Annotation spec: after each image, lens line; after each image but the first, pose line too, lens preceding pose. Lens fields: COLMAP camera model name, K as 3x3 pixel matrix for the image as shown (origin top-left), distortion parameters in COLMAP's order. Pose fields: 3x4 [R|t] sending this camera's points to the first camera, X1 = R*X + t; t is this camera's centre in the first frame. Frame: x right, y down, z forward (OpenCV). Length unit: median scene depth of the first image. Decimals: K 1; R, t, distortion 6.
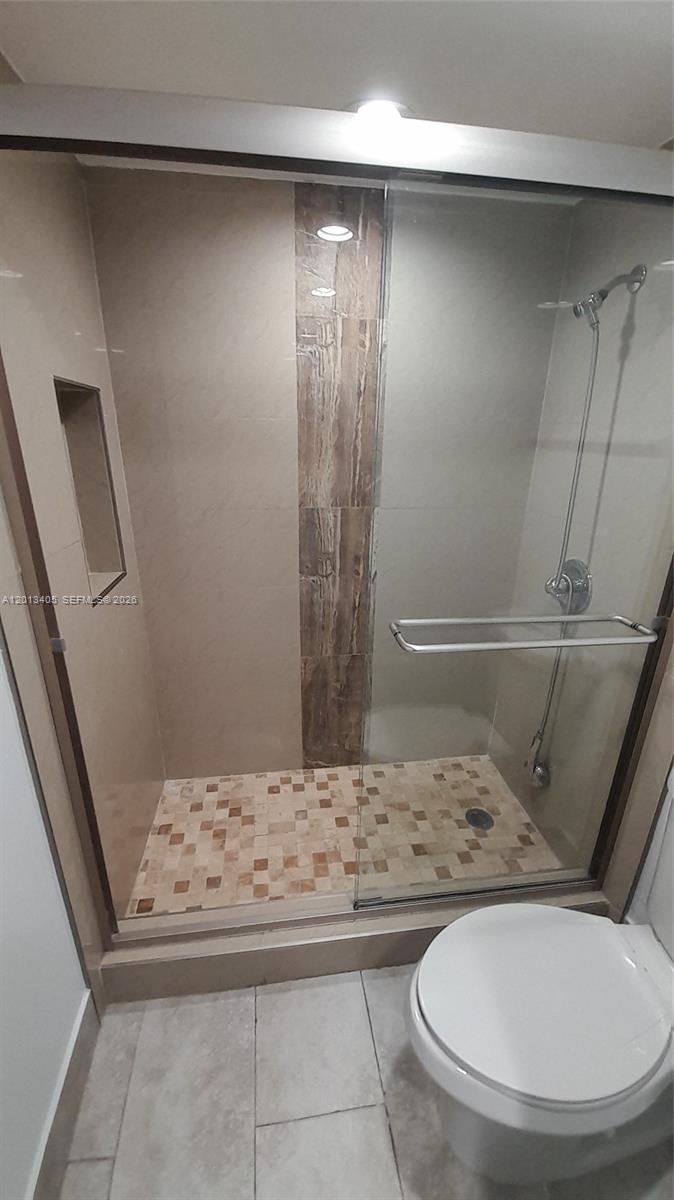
lens RADIAL K [[482.7, 0, 342.5], [0, 482.7, 599.9], [0, 0, 1]] dist [0.027137, -0.017246]
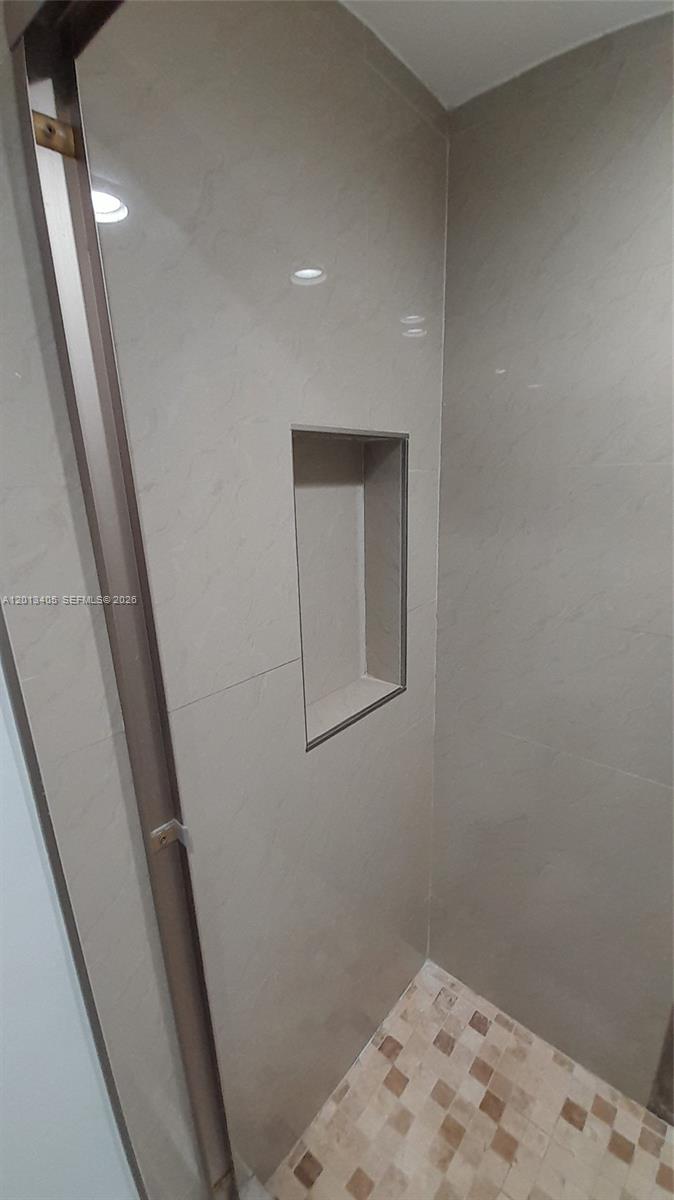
lens RADIAL K [[482.7, 0, 342.5], [0, 482.7, 599.9], [0, 0, 1]] dist [0.027137, -0.017246]
pose [[0.655593, 0.177960, -0.733845, -0.012953], [-0.229900, 0.972736, 0.030507, -0.154923], [0.719266, 0.148711, 0.678632, 0.379393]]
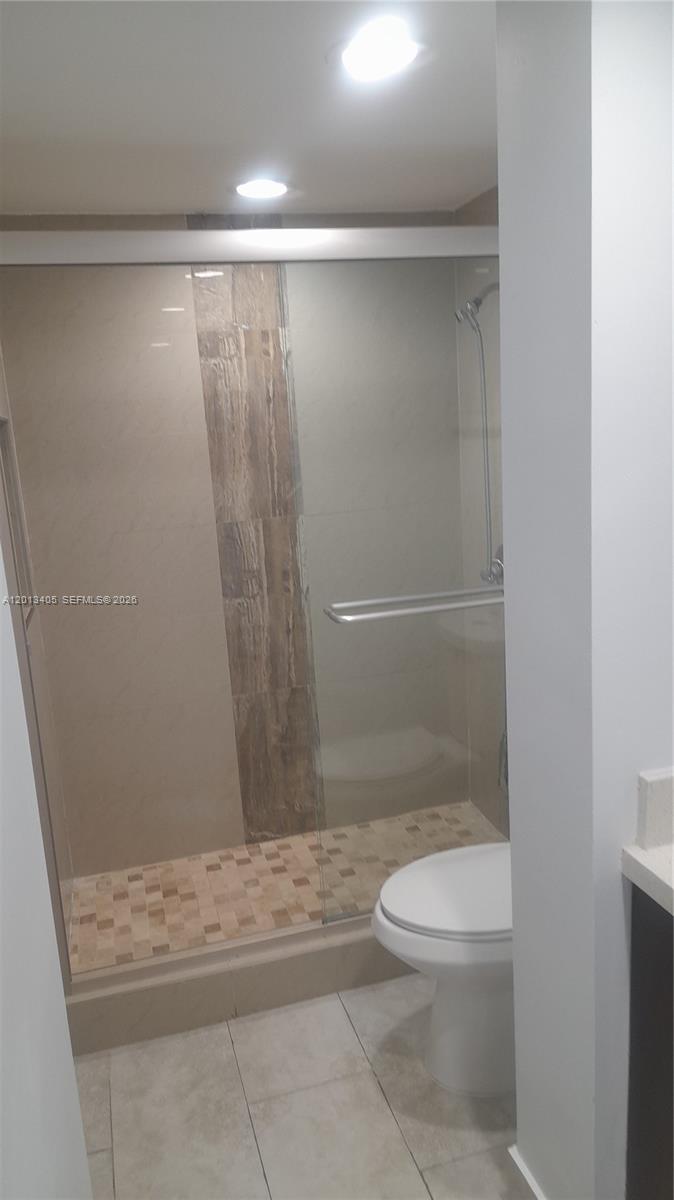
lens RADIAL K [[906.2, 0, 337.0], [0, 906.2, 600.0], [0, 0, 1]] dist [0.202041, -0.002110]
pose [[0.989266, -0.105797, 0.100798, -0.050752], [0.118676, 0.984151, -0.131768, 0.199013], [-0.085260, 0.142315, 0.986143, -0.673429]]
